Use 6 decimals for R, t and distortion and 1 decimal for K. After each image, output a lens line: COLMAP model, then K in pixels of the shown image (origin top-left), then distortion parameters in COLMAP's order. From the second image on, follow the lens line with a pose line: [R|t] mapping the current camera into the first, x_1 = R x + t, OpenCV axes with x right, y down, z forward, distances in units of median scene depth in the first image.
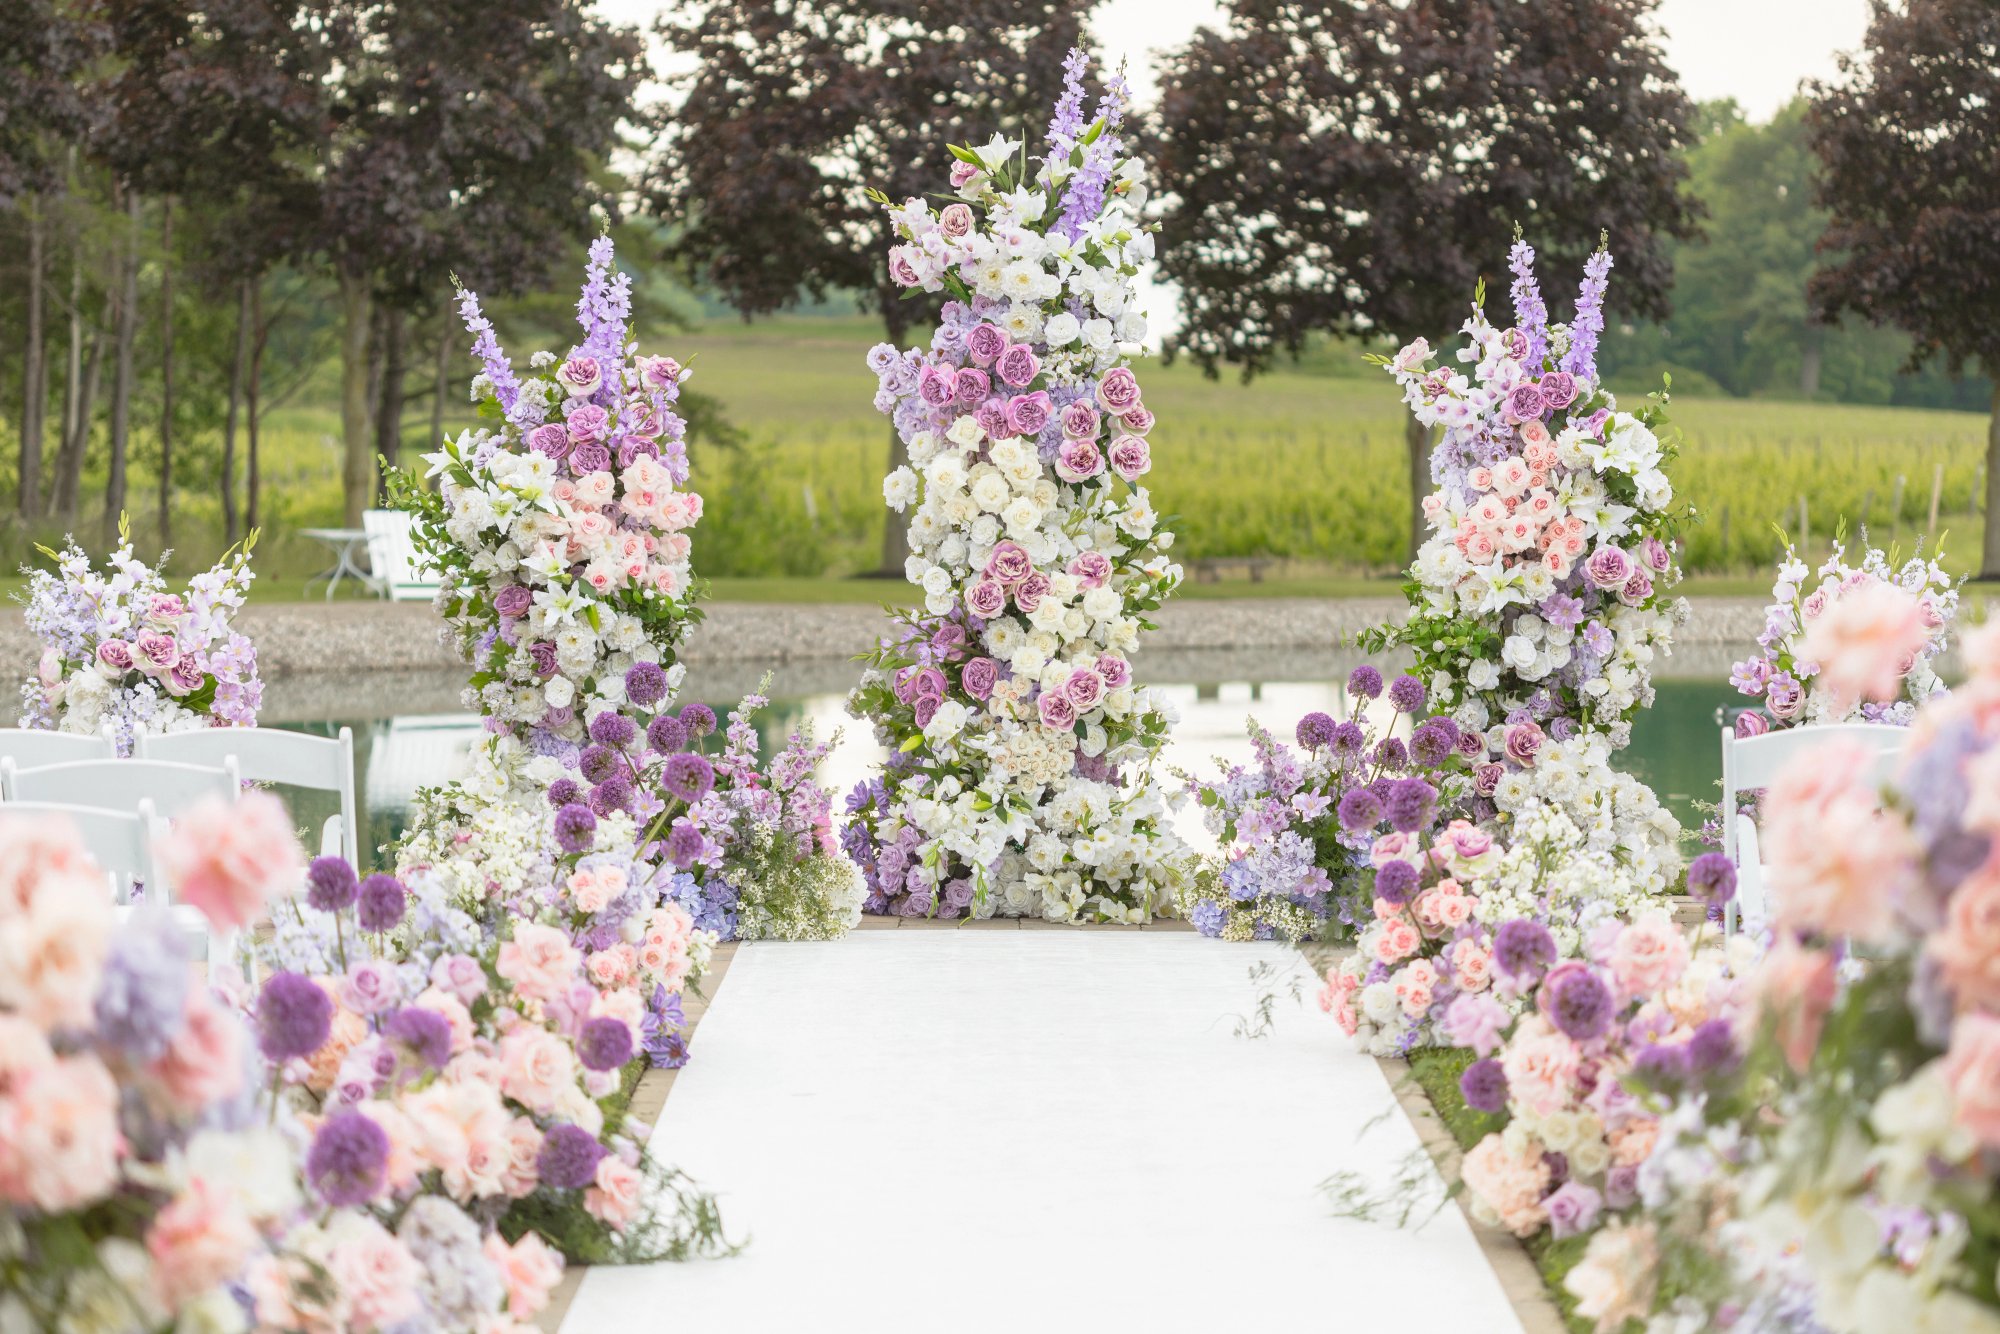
lens RADIAL K [[5647.5, 0, 1000.0], [0, 5647.5, 667.0], [0, 0, 1]] dist [0.053965, -0.458884]
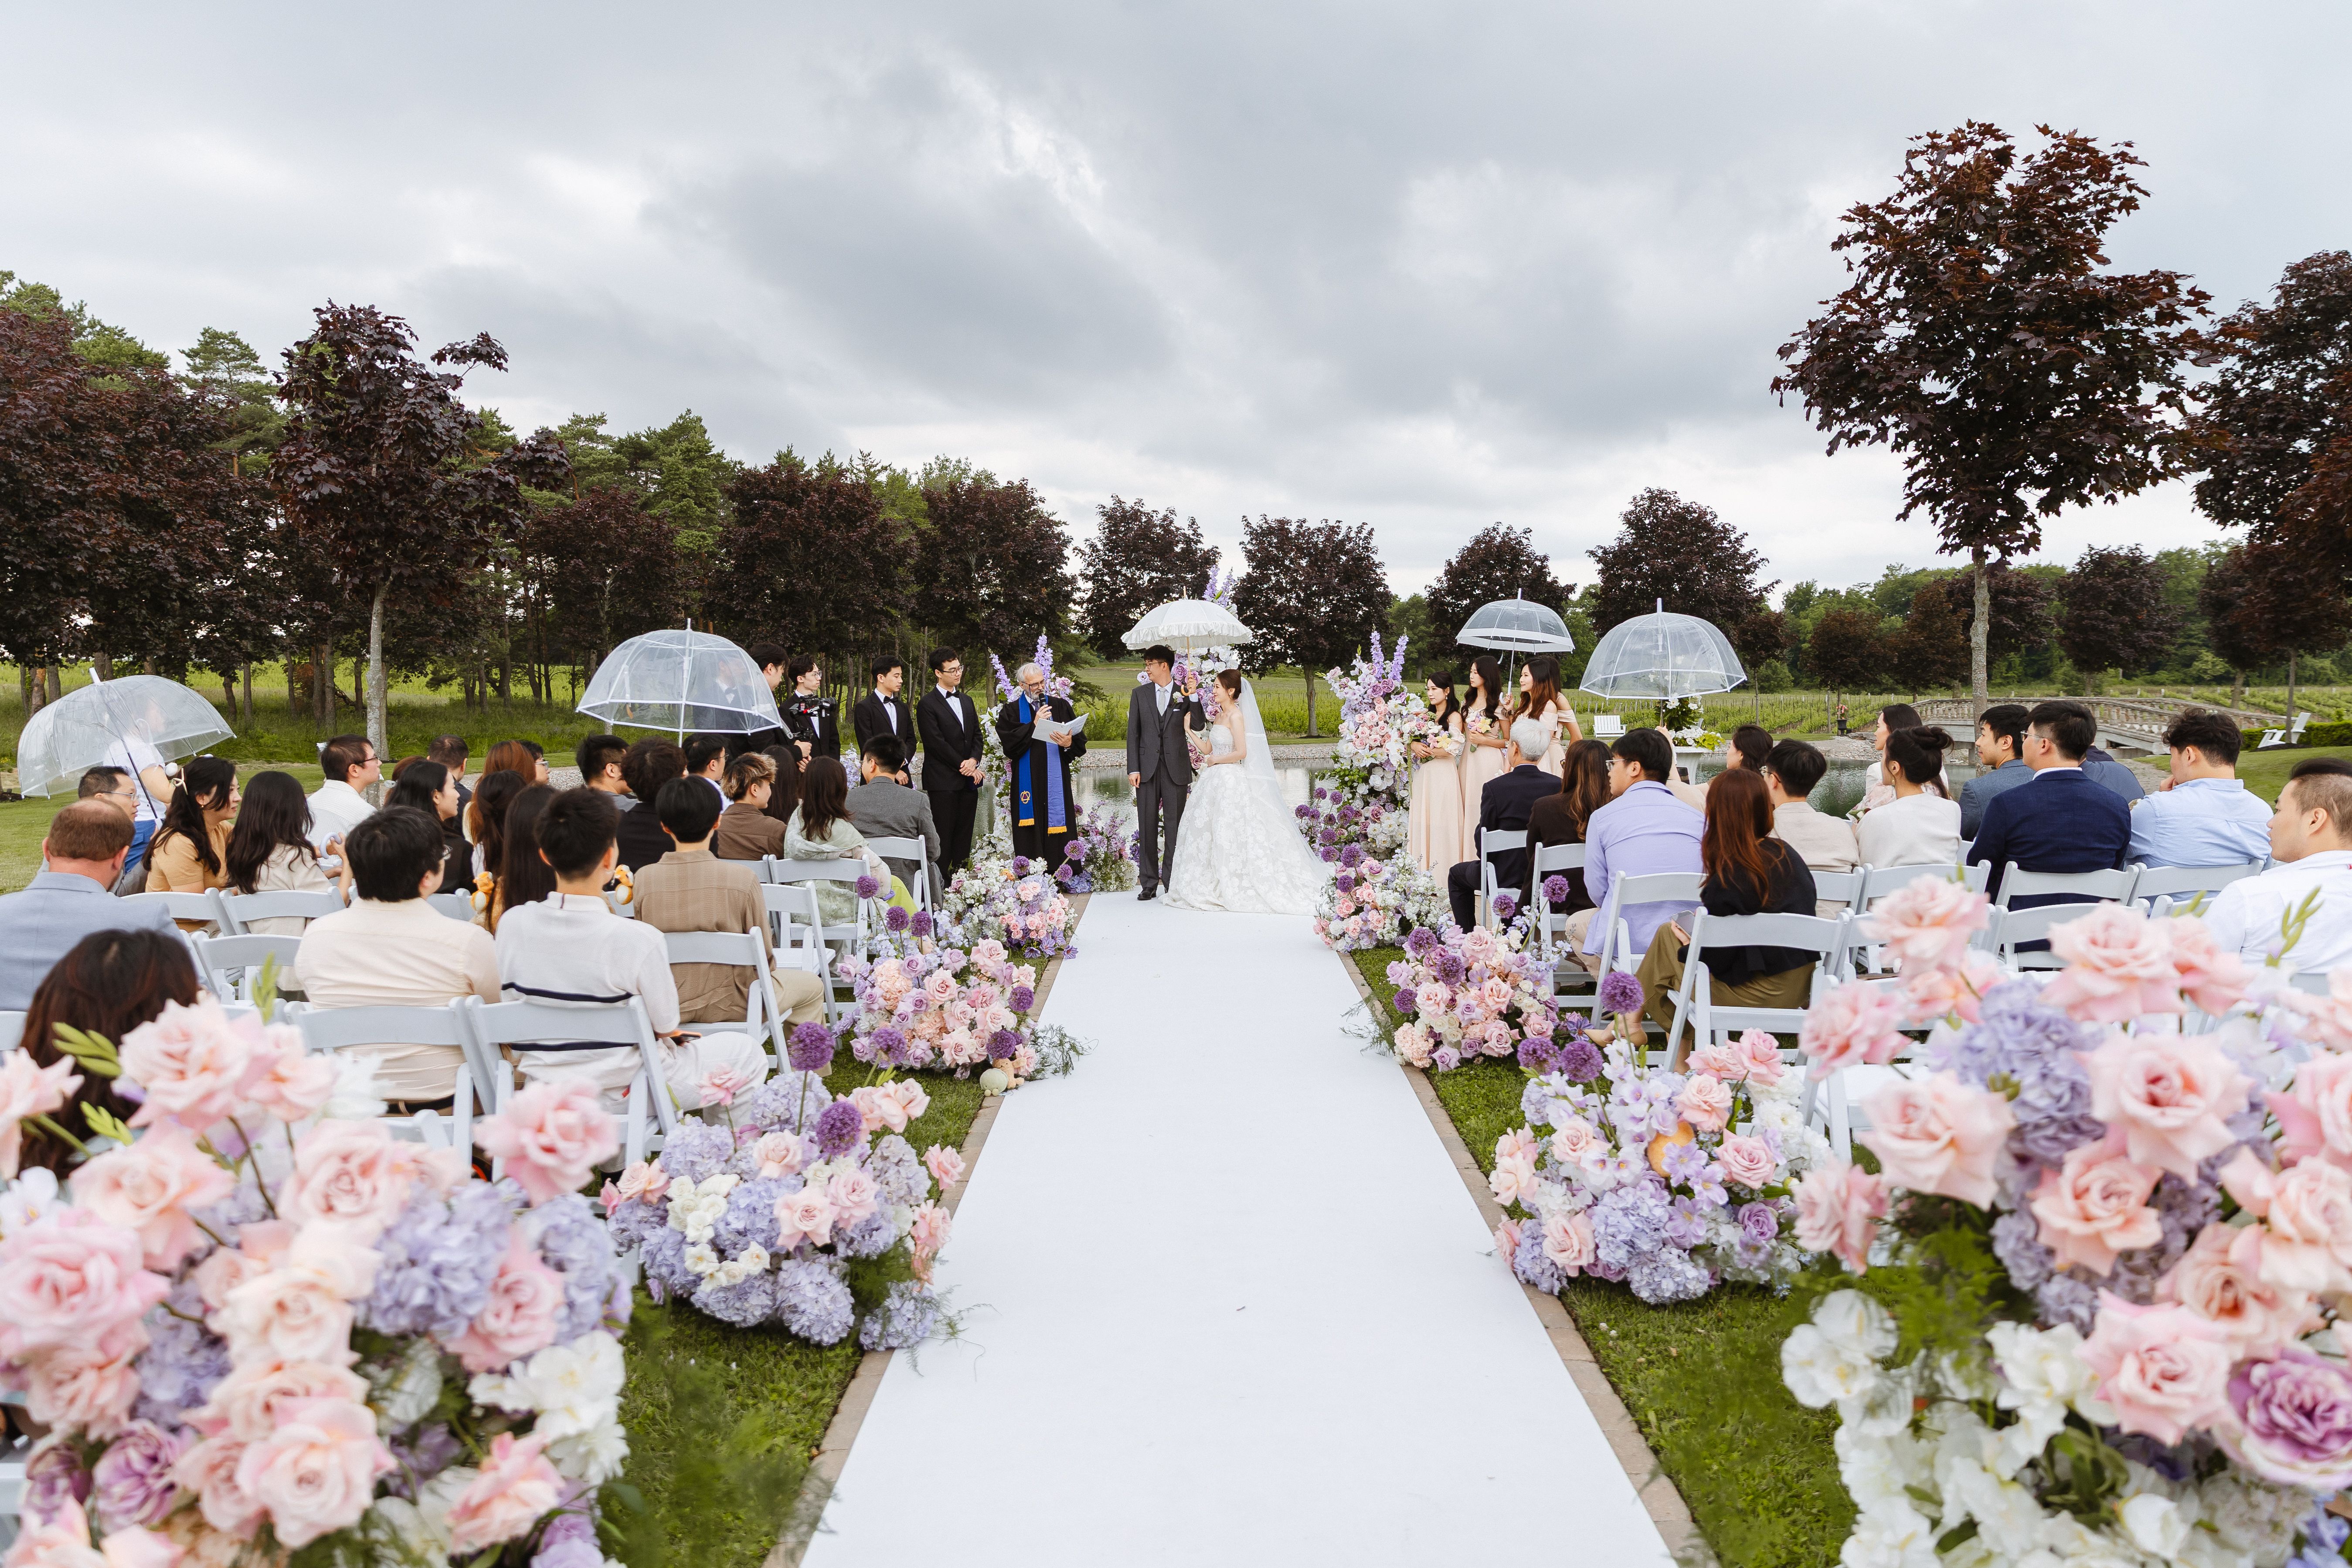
lens RADIAL K [[6641.8, 0, 1176.0], [0, 6641.8, 784.0], [0, 0, 1]] dist [0.053965, -0.458884]
pose [[0.999918, -0.012561, -0.002579, 0.003110], [0.012430, 0.998872, -0.045820, 0.146521], [0.003152, 0.045785, 0.998946, -2.240339]]
